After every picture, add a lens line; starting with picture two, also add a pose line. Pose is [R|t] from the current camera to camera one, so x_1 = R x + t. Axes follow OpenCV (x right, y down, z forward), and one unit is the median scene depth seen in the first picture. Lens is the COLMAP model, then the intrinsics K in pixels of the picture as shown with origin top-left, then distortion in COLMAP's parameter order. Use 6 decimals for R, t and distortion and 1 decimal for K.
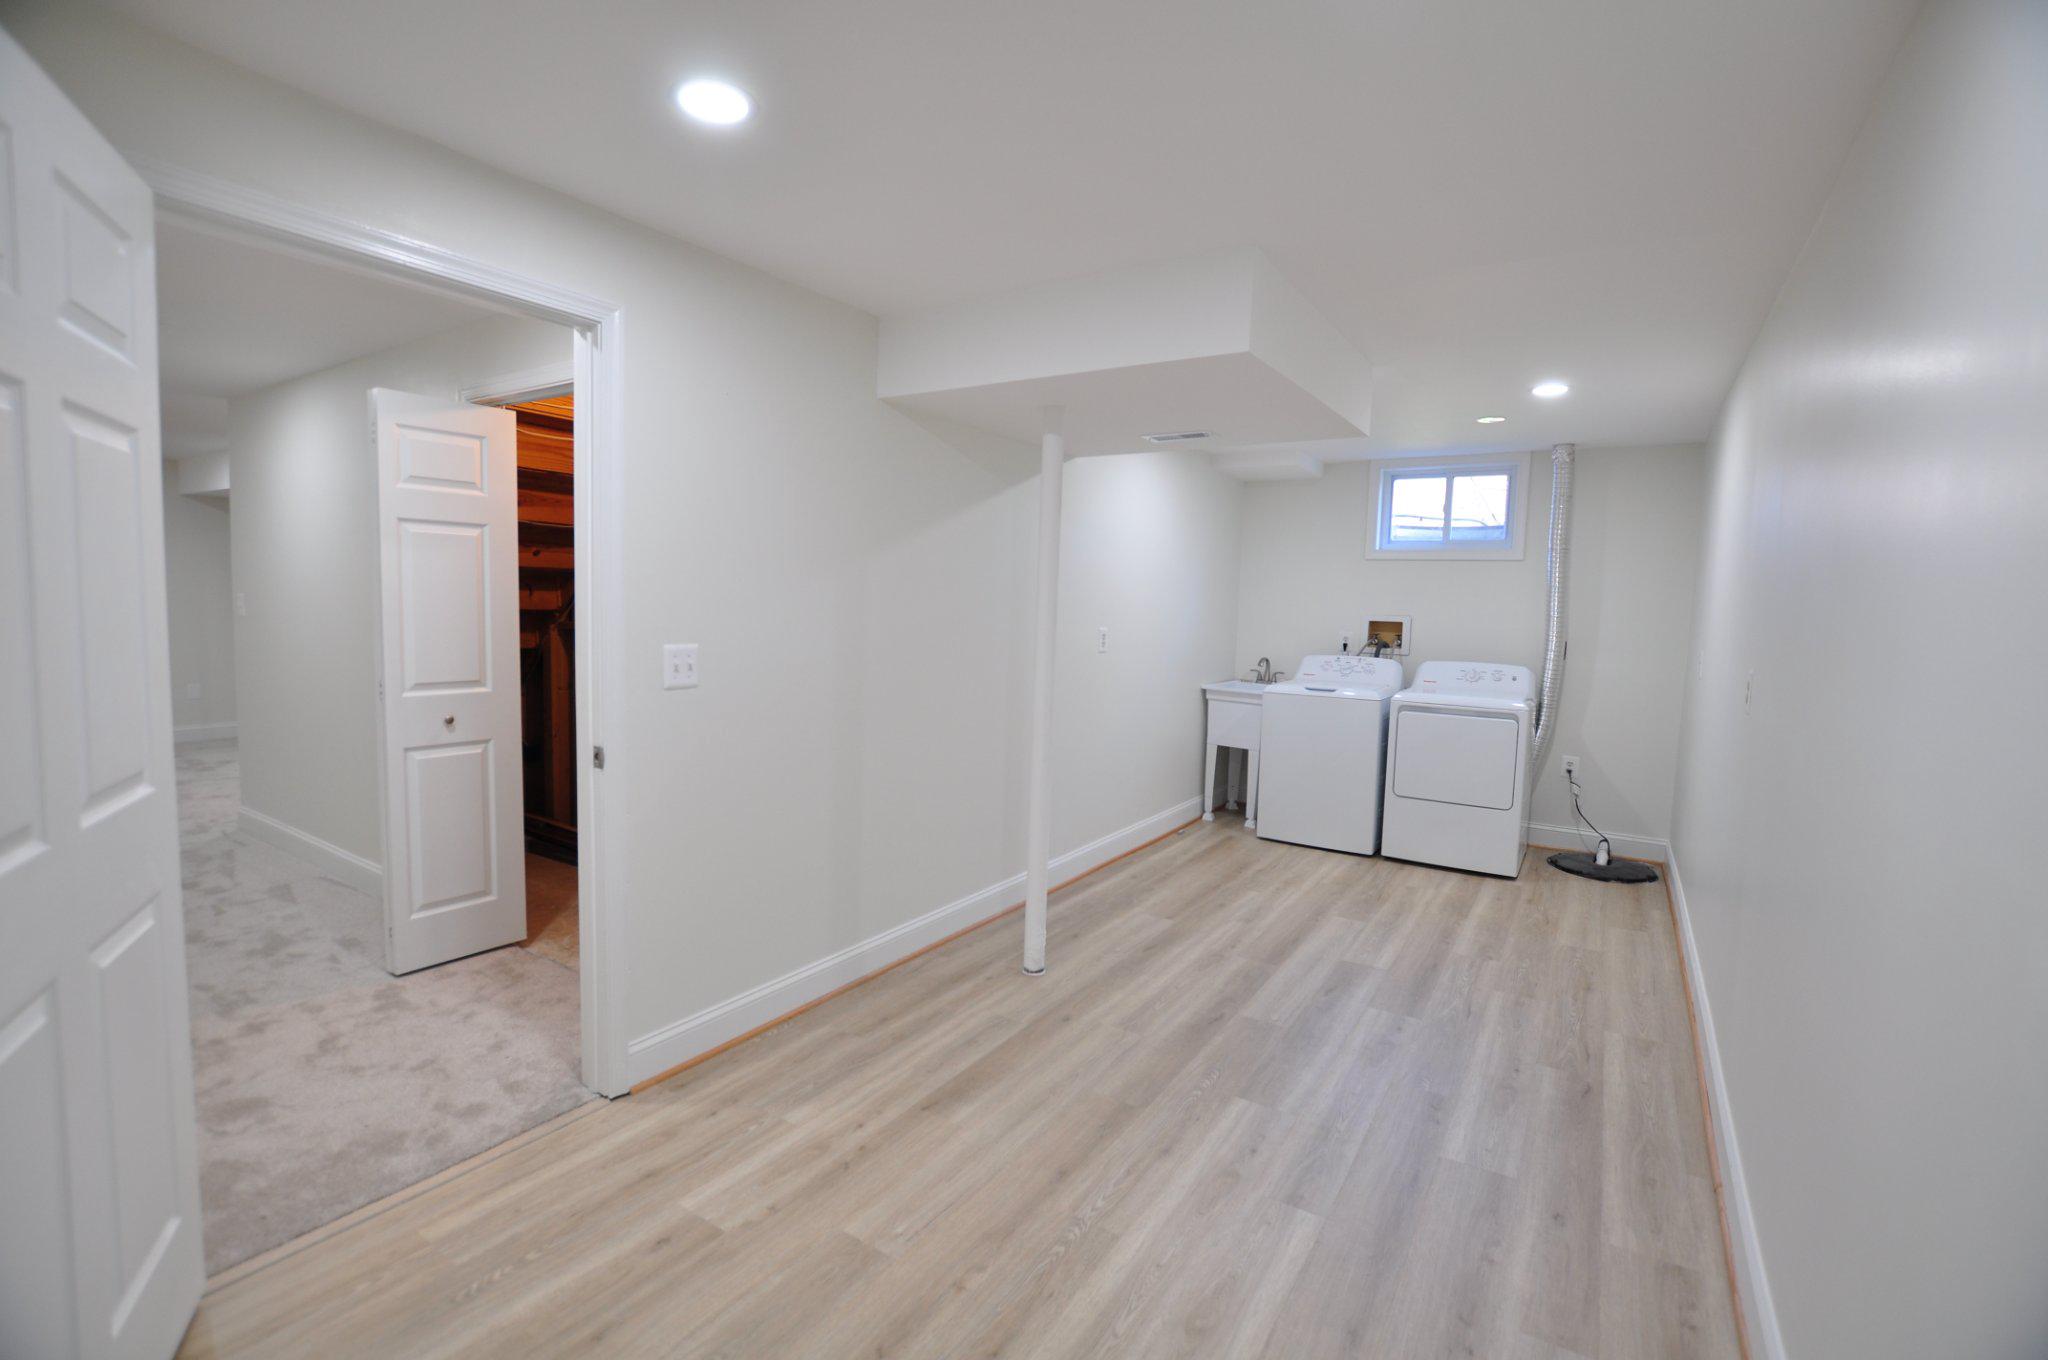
lens RADIAL K [[899.8, 0, 1021.3], [0, 899.8, 675.3], [0, 0, 1]] dist [-0.028658, 0.003476]
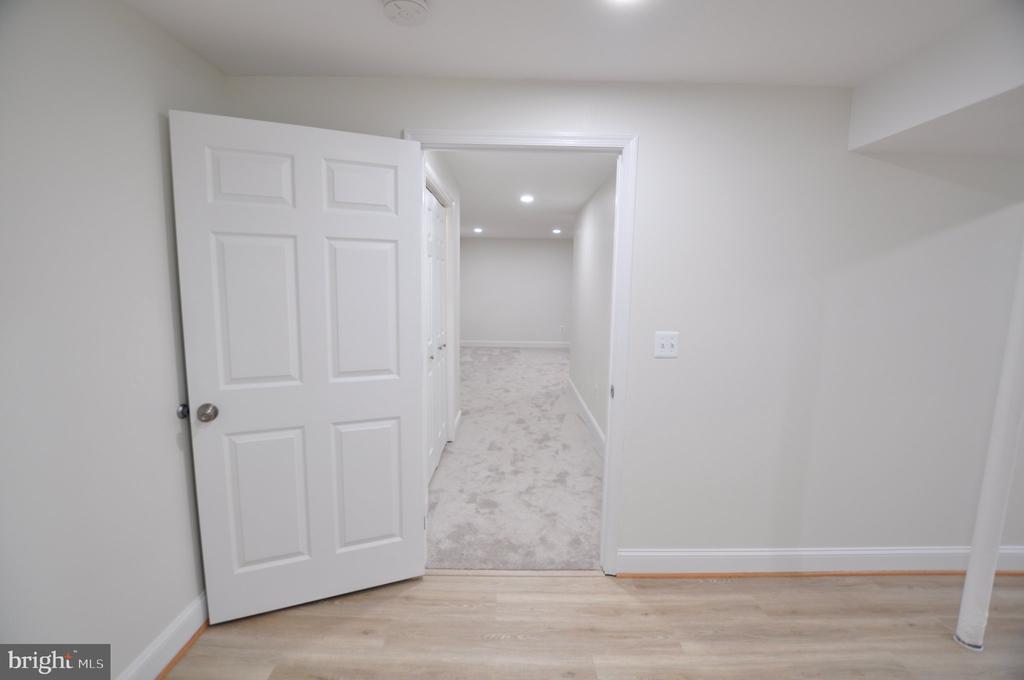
lens RADIAL K [[449.9, 0, 514.5], [0, 449.9, 337.8], [0, 0, 1]] dist [-0.028658, 0.003476]
pose [[0.556665, 0.083067, -0.826574, 0.150230], [-0.067024, 0.996235, 0.054980, -0.049200], [0.828029, 0.024795, 0.560136, 0.293886]]
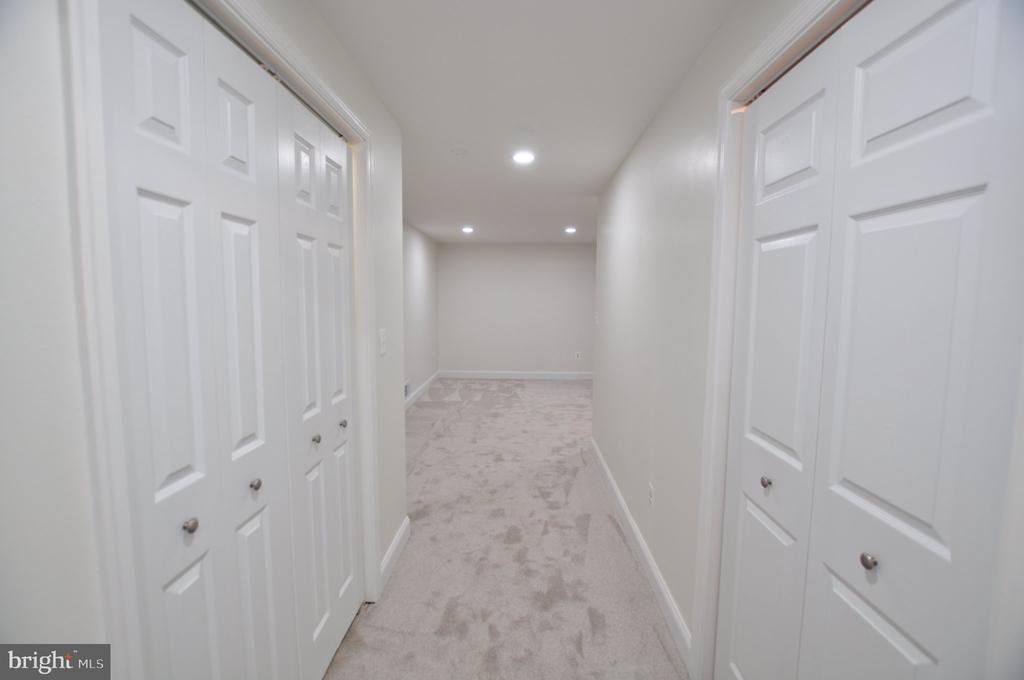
lens RADIAL K [[449.9, 0, 508.9], [0, 449.9, 339.4], [0, 0, 1]] dist [-0.028658, 0.003476]
pose [[0.523320, 0.052979, -0.850488, -0.462966], [-0.061423, 0.997814, 0.024362, -0.094862], [0.849920, 0.039490, 0.525431, 0.775076]]
